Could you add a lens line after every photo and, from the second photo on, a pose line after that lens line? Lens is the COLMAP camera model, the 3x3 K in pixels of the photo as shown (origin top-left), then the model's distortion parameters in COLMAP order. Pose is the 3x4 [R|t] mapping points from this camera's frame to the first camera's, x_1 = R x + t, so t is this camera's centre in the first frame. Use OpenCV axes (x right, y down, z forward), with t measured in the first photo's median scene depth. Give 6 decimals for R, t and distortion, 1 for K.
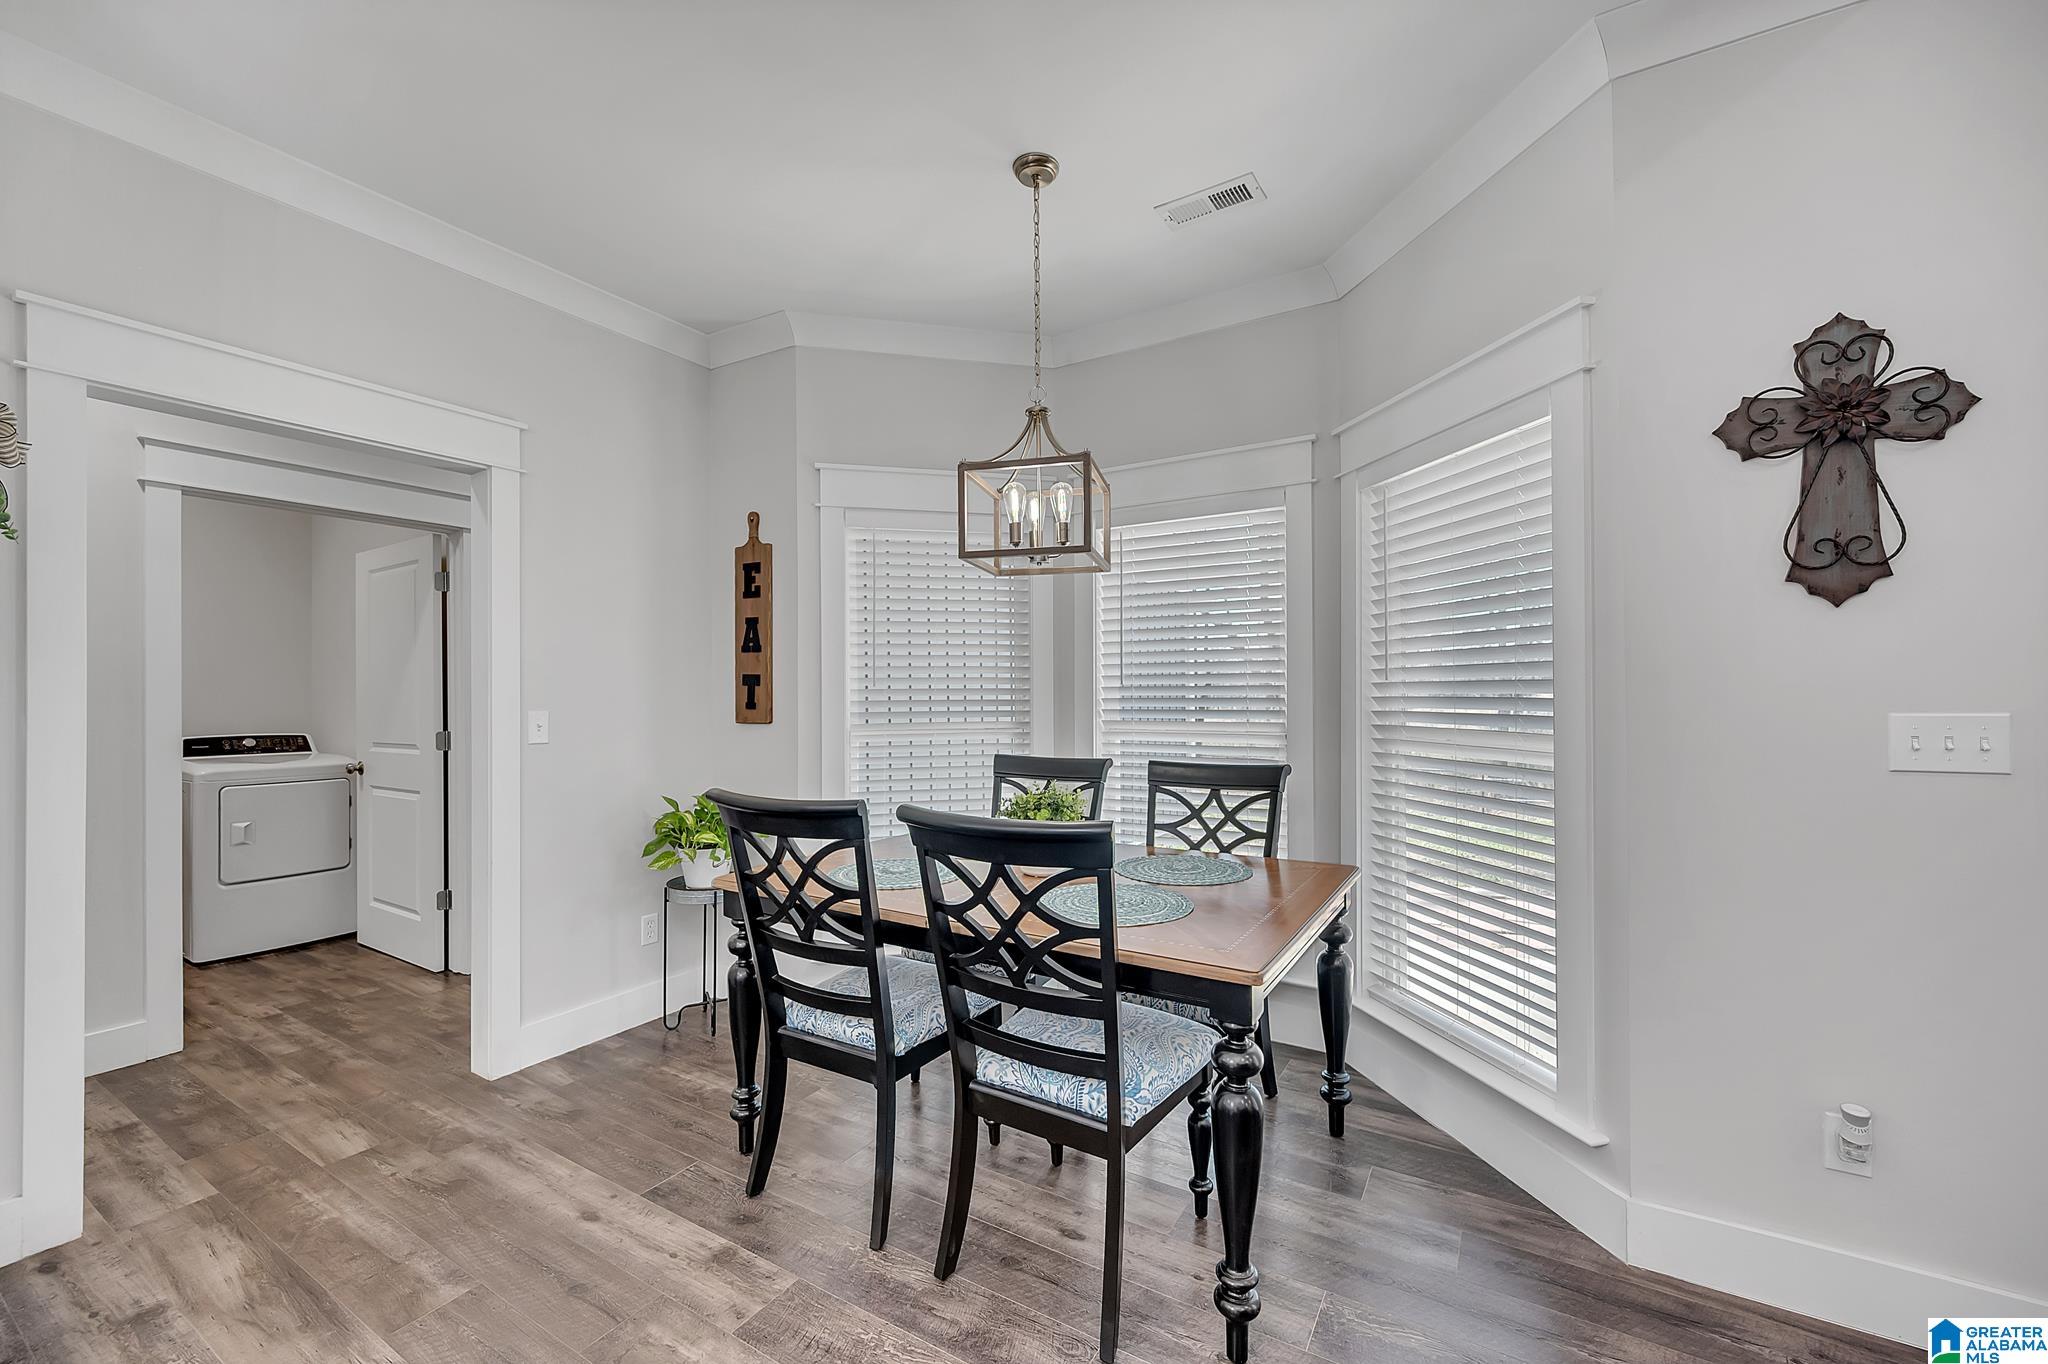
lens RADIAL K [[825.5, 0, 1024.0], [0, 825.5, 682.0], [0, 0, 1]] dist [0.000204, 0.000093]
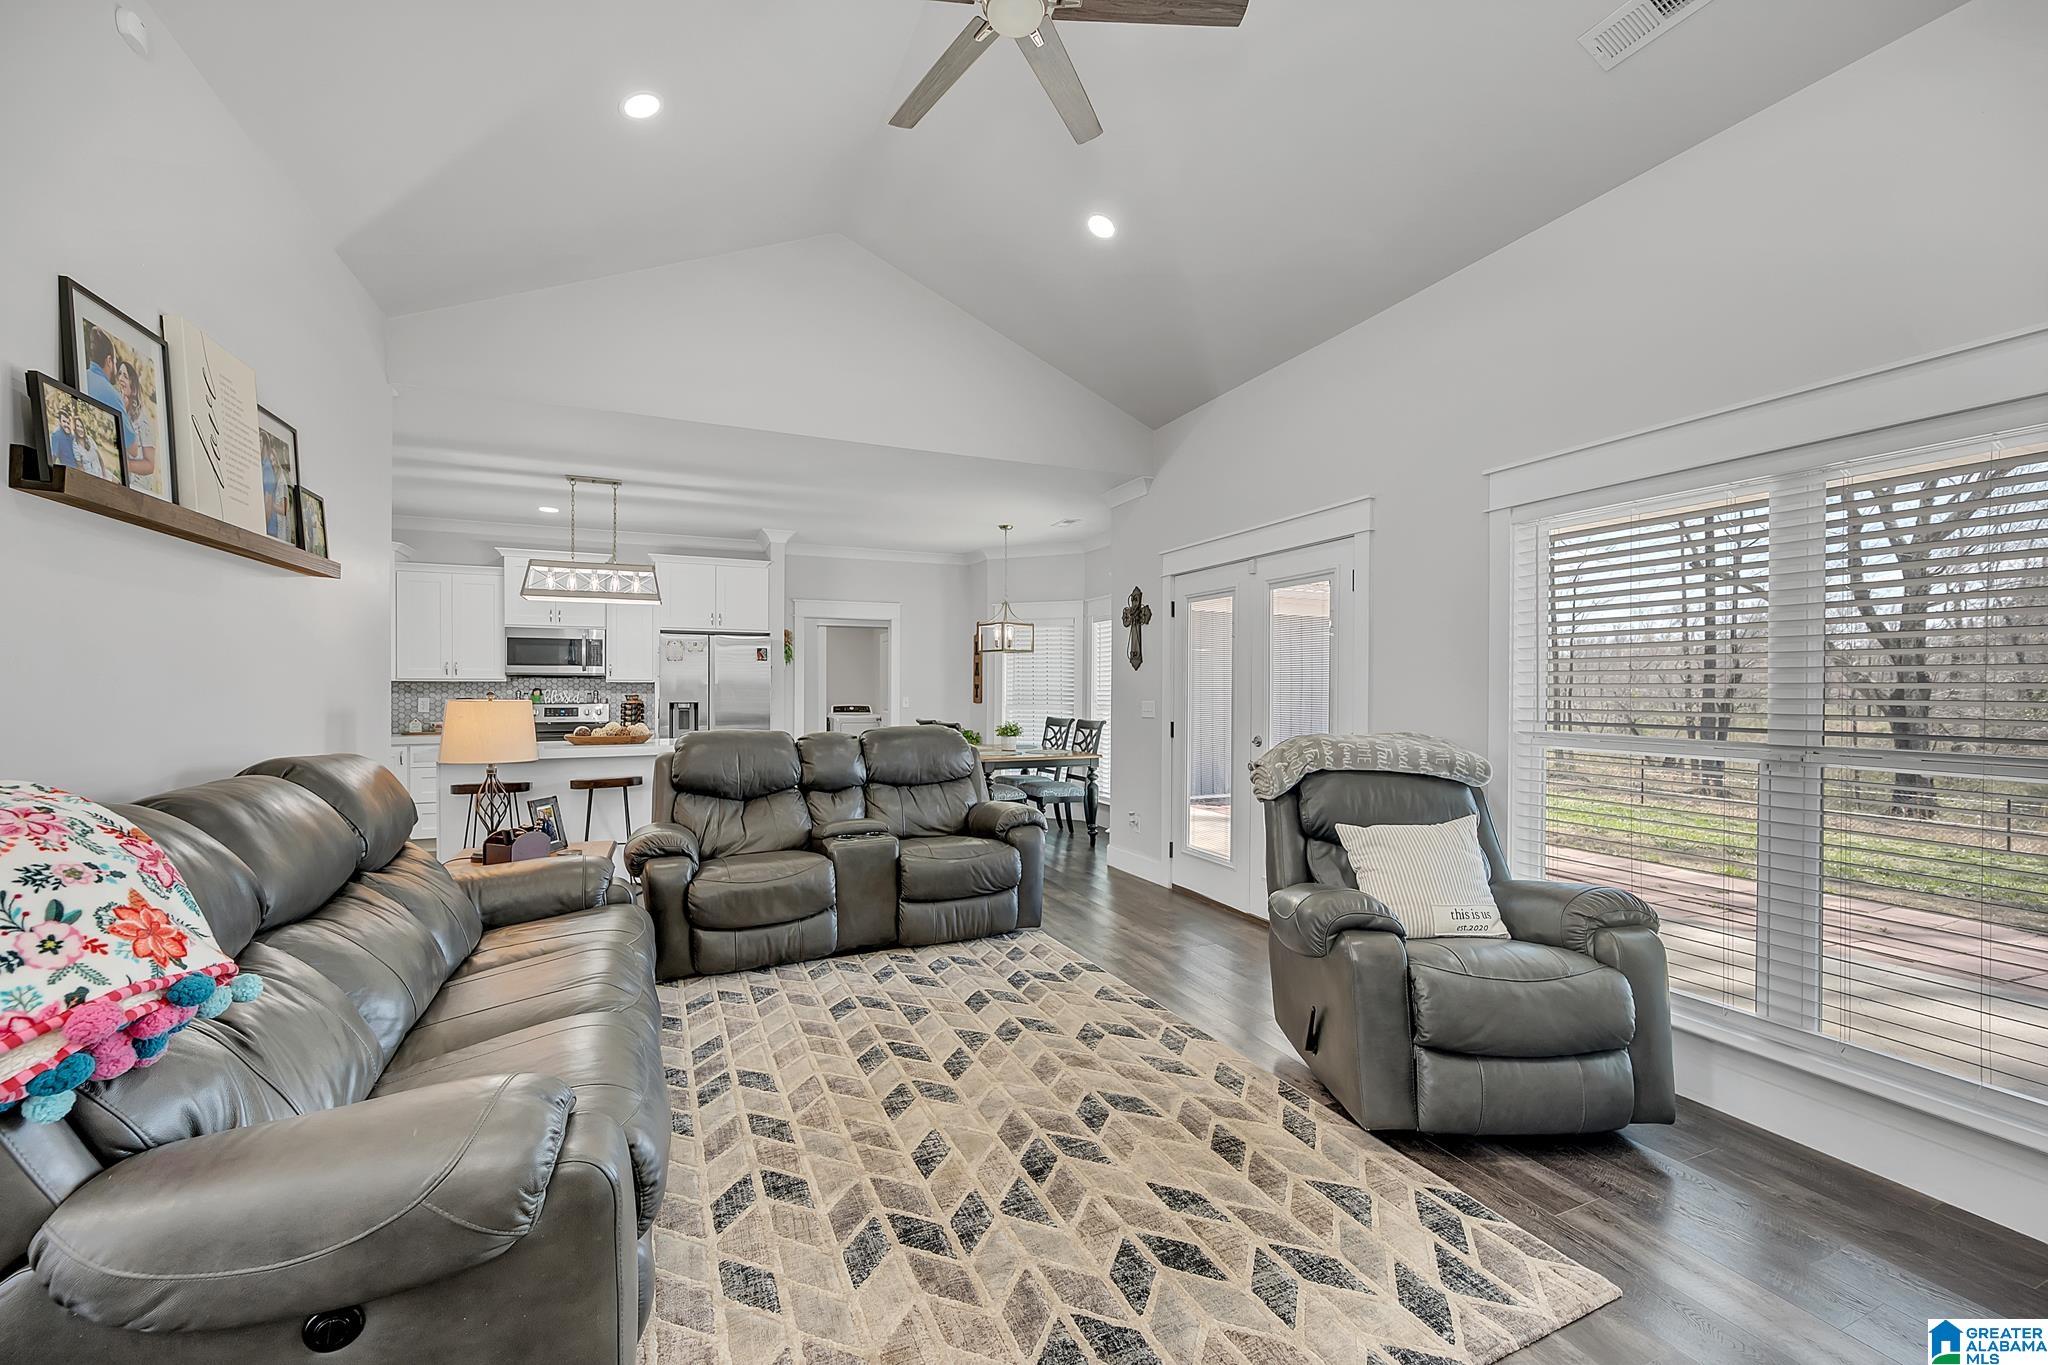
lens RADIAL K [[825.5, 0, 1024.0], [0, 825.5, 682.5], [0, 0, 1]] dist [0.000204, 0.000093]
pose [[0.817453, 0.004061, -0.575981, 1.542118], [-0.001184, 0.999985, 0.005369, -0.035176], [0.575994, -0.003707, 0.817446, -1.255912]]
